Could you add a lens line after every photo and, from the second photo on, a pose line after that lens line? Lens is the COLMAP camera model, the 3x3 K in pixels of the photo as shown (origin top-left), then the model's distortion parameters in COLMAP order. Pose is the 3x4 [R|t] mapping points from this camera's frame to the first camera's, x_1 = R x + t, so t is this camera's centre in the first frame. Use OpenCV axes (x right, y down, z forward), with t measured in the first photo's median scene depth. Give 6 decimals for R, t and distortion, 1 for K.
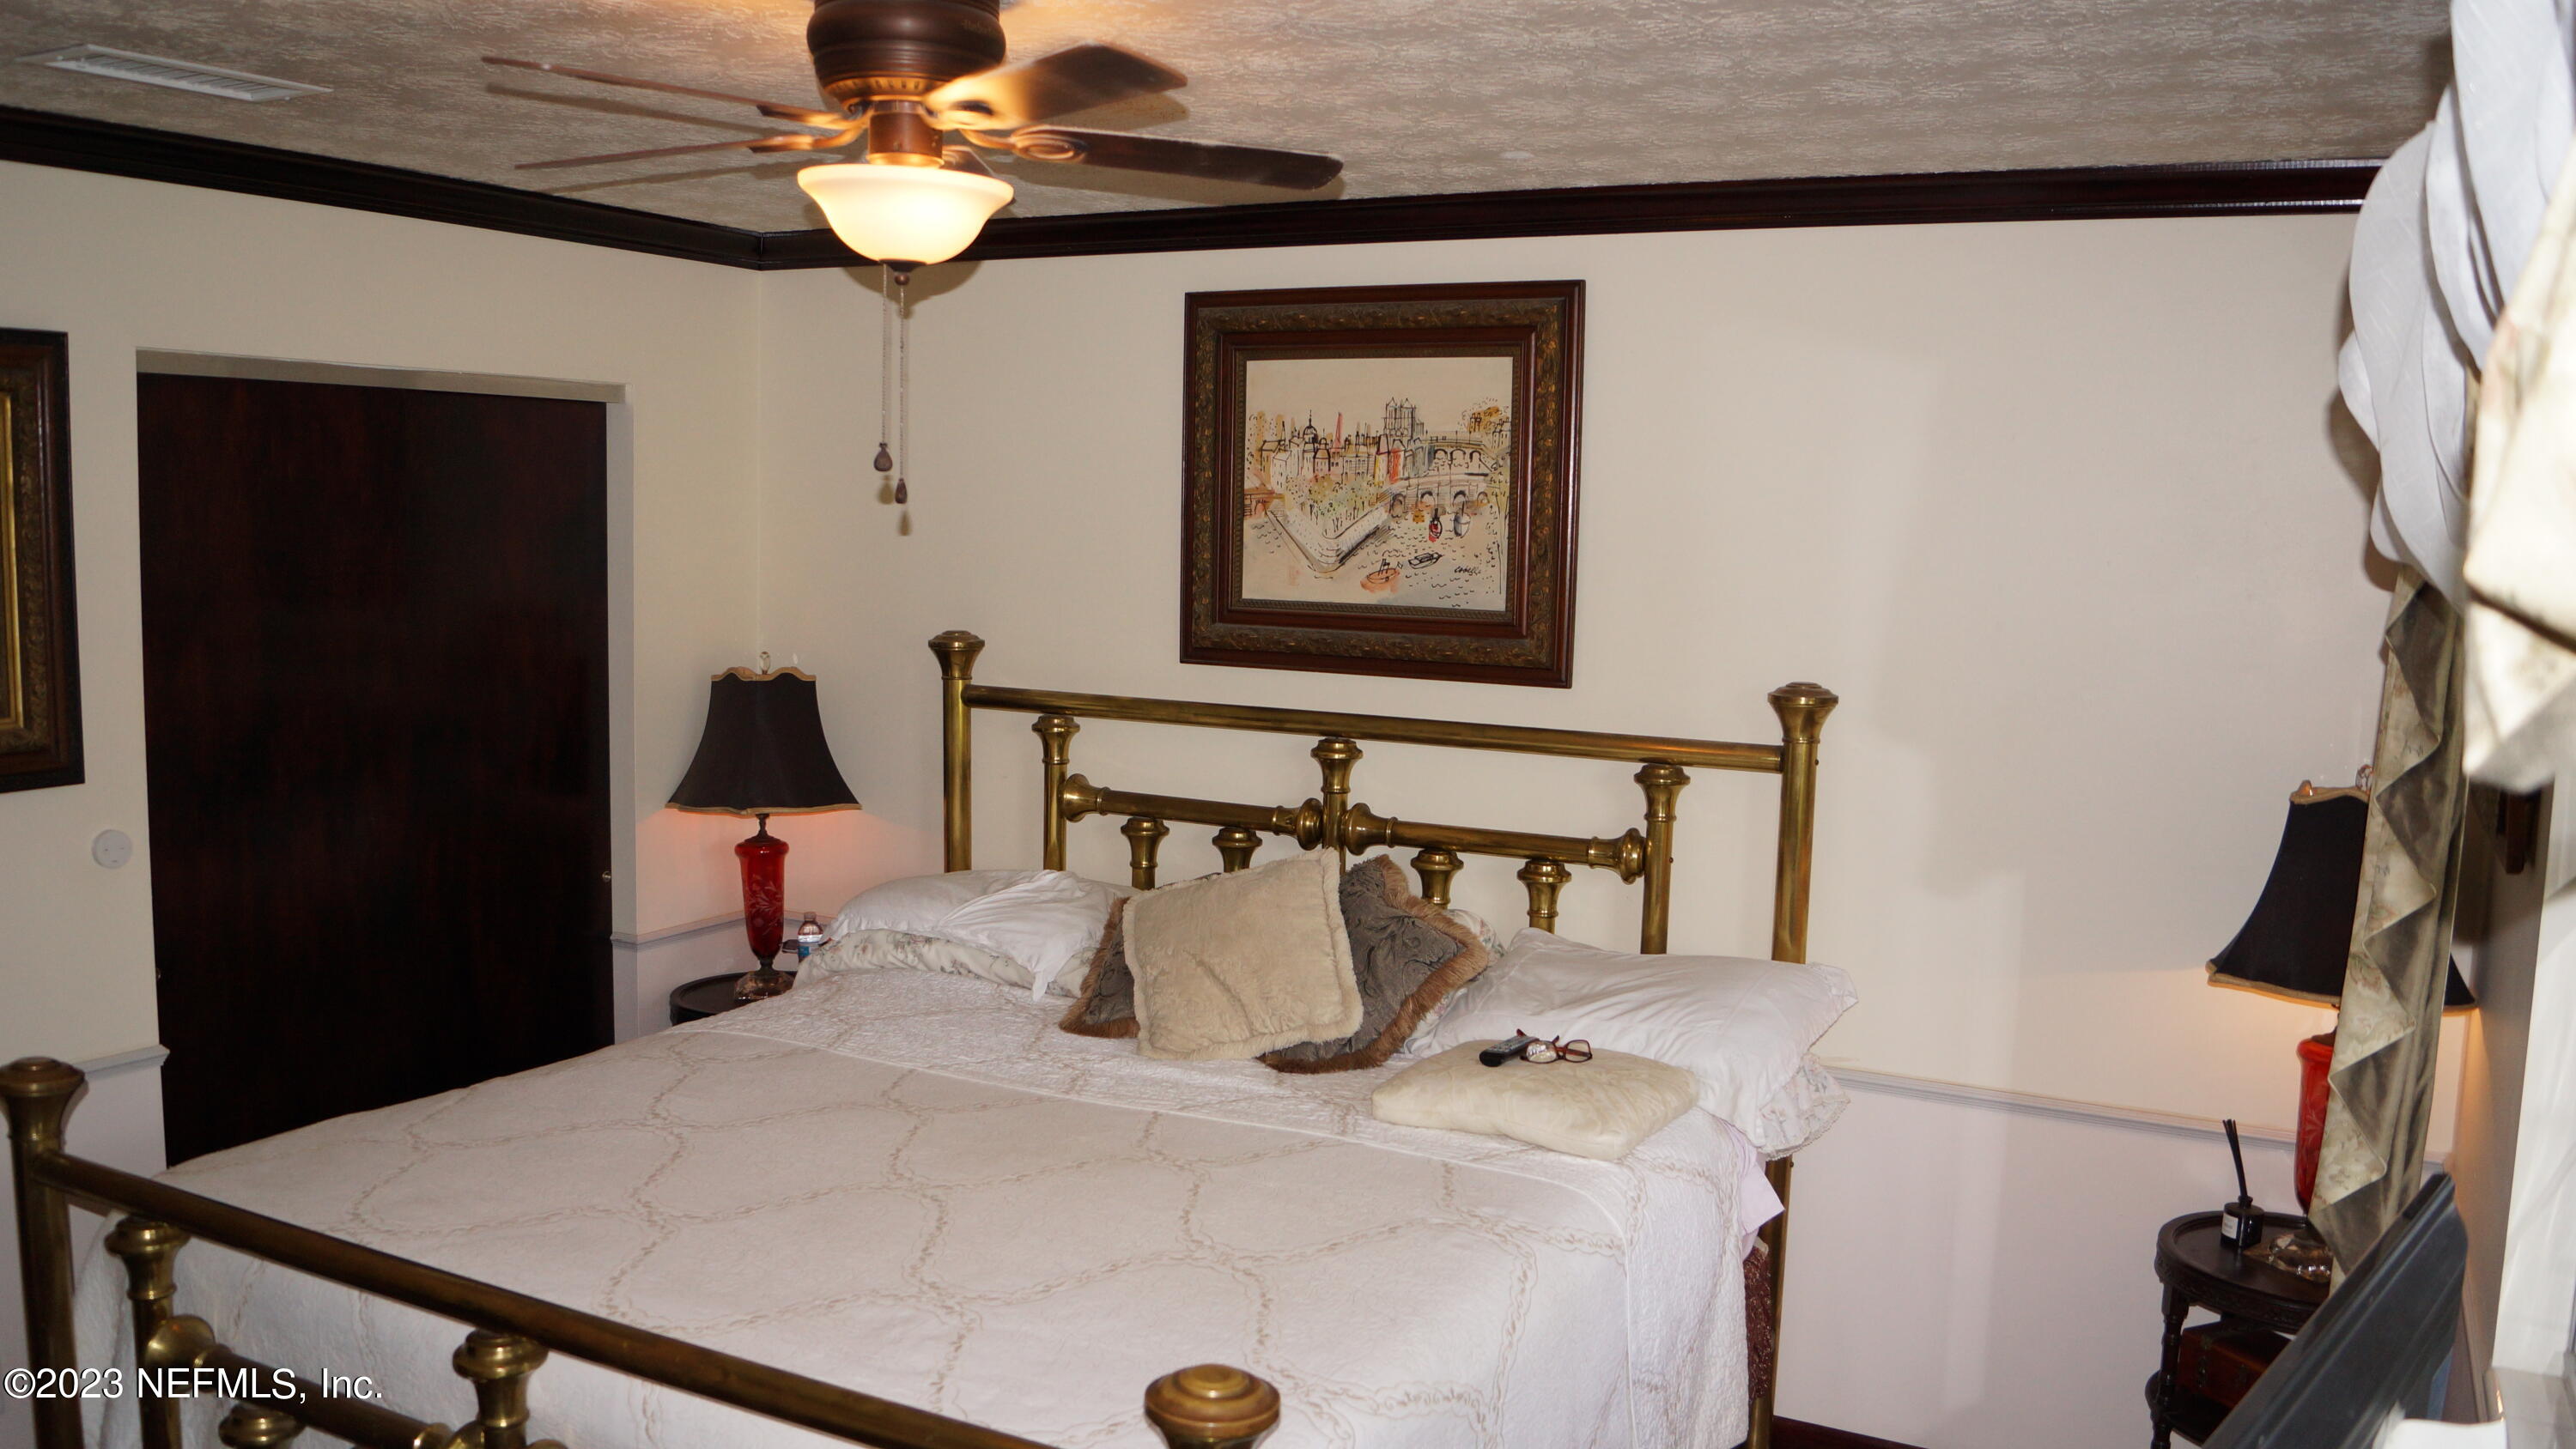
lens RADIAL K [[2025.7, 0, 1273.9], [0, 2025.7, 738.8], [0, 0, 1]] dist [-0.083721, 0.008302]
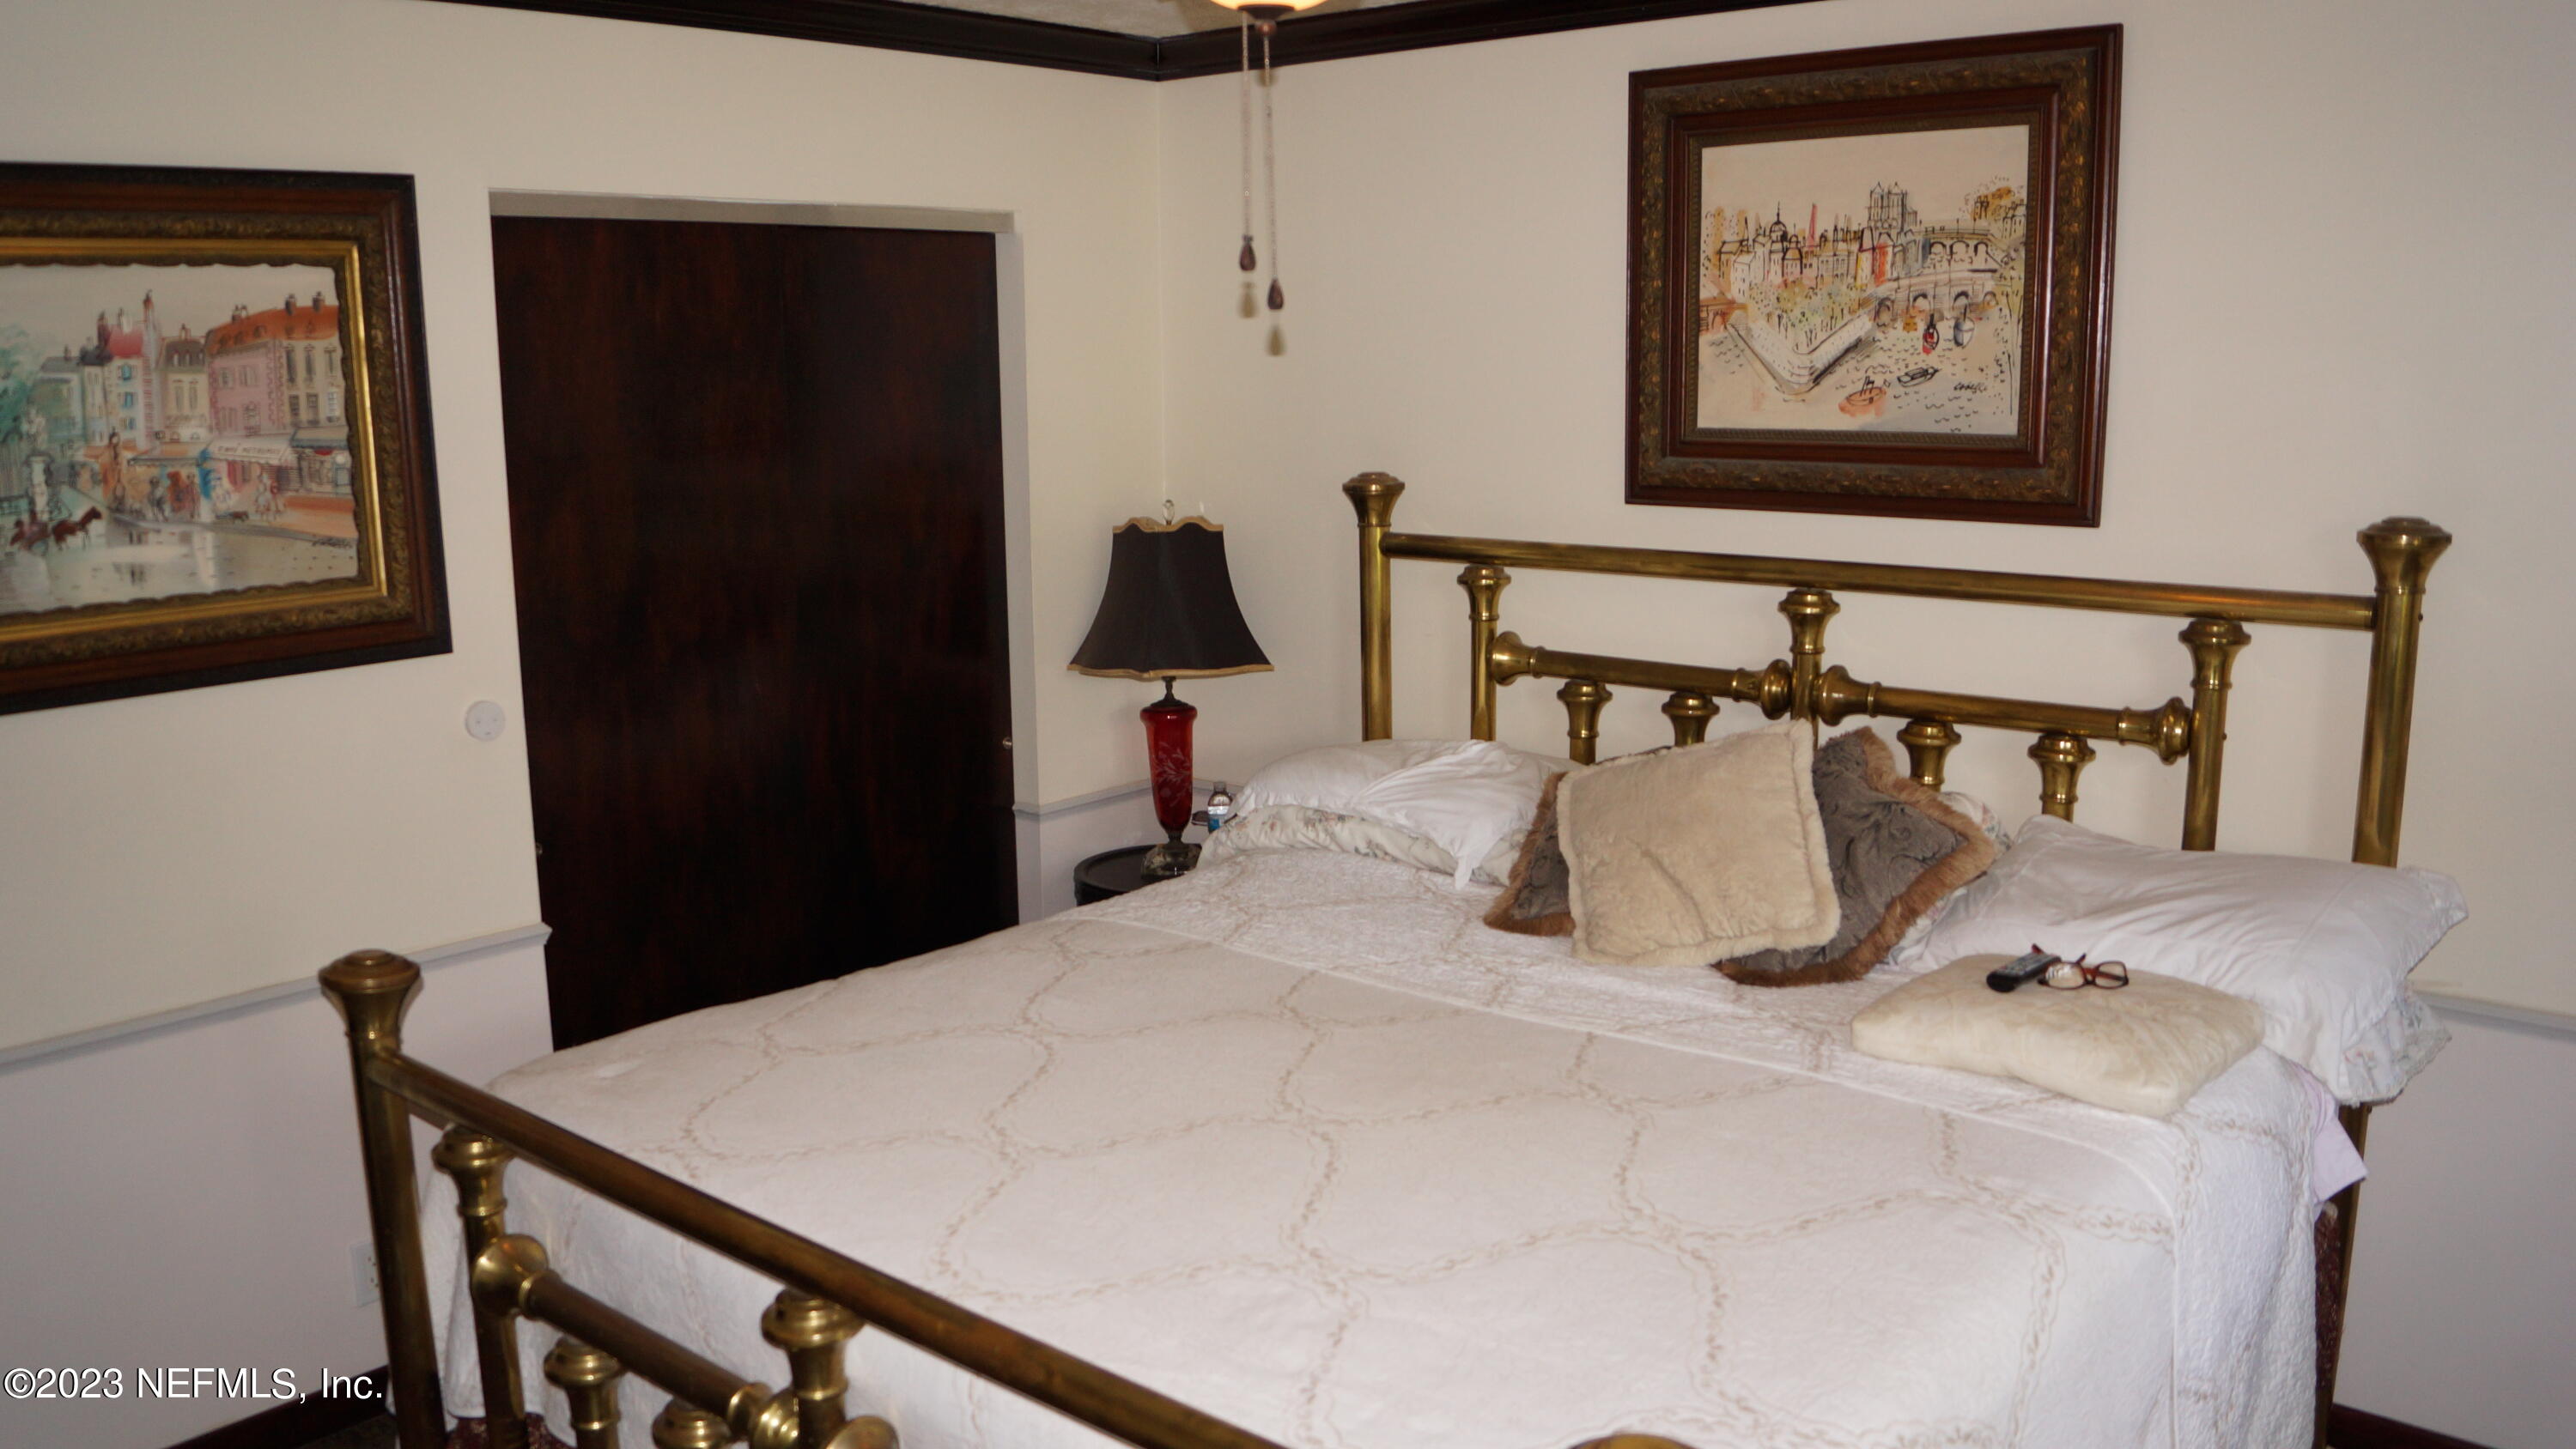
lens RADIAL K [[2025.7, 0, 1264.2], [0, 2025.7, 745.9], [0, 0, 1]] dist [-0.083721, 0.008302]
pose [[0.974301, 0.007010, -0.225142, -0.001510], [0.010717, 0.996941, 0.077419, -0.002826], [0.224996, -0.077842, 0.971245, 0.127122]]
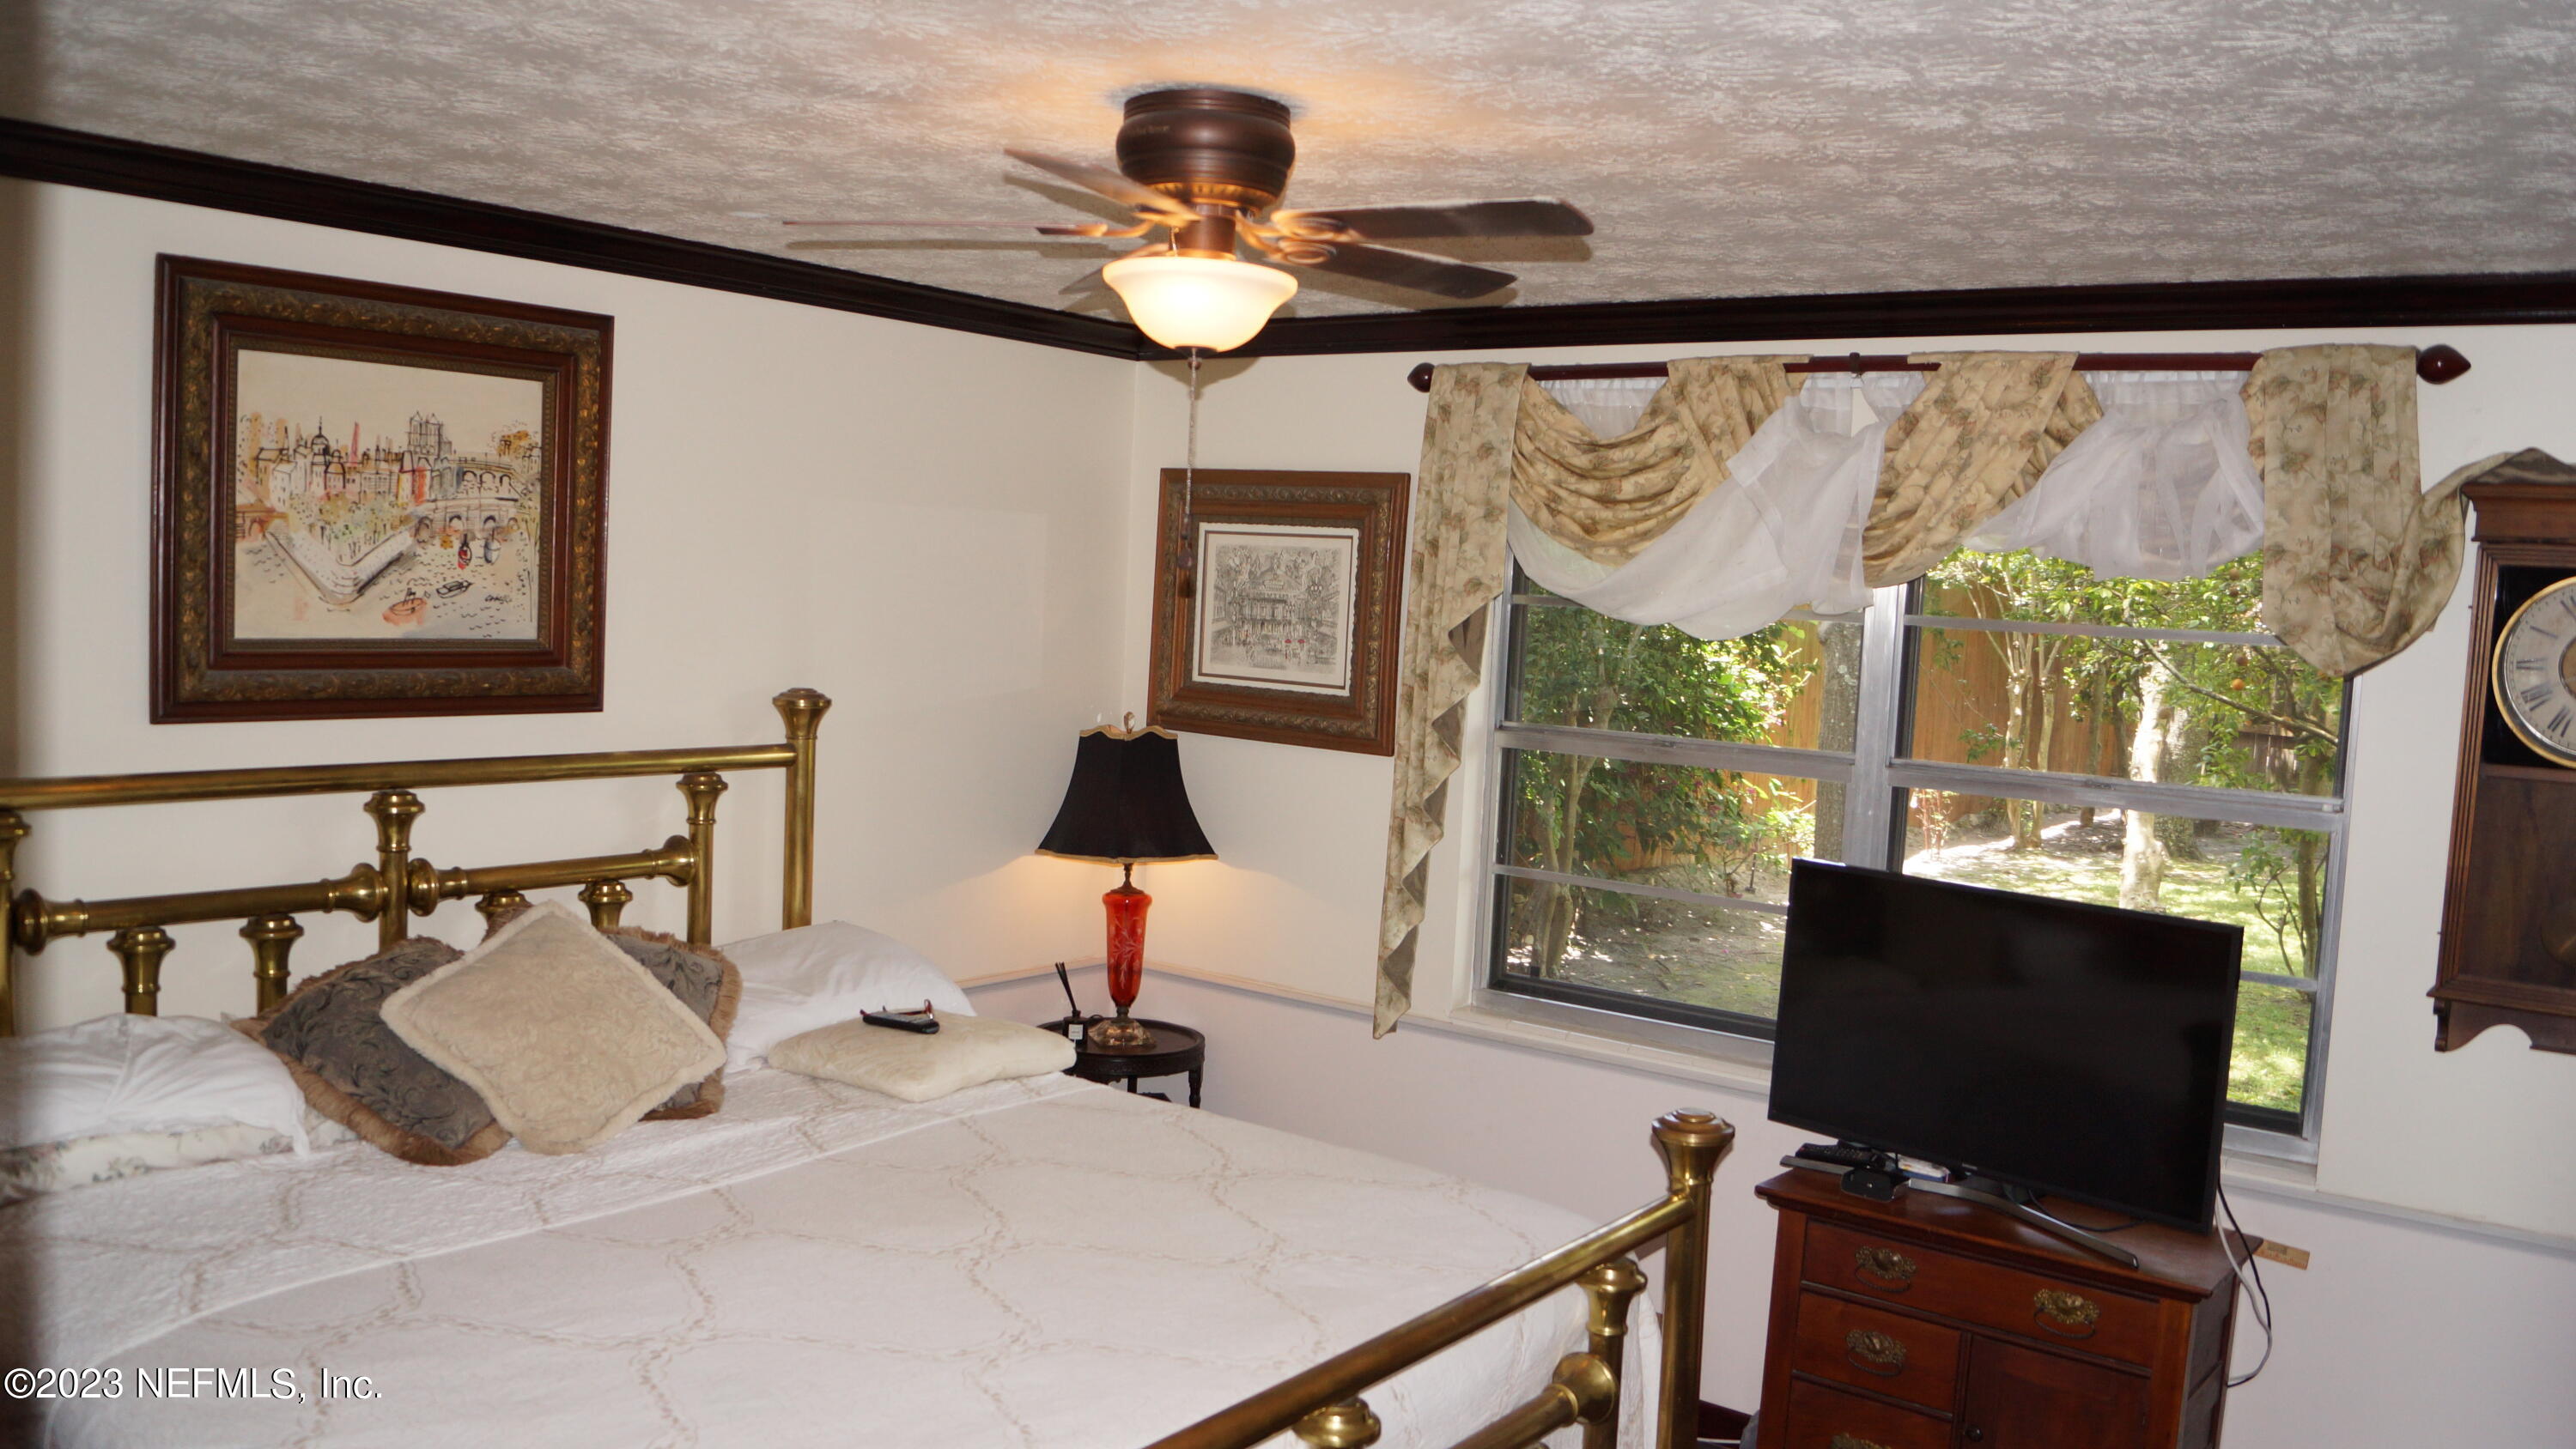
lens RADIAL K [[2025.7, 0, 1273.5], [0, 2025.7, 722.8], [0, 0, 1]] dist [-0.083721, 0.008302]
pose [[0.167220, -0.084040, 0.982331, -0.818272], [0.071364, 0.994779, 0.072956, -0.071156], [-0.983333, 0.057903, 0.172344, 0.502280]]
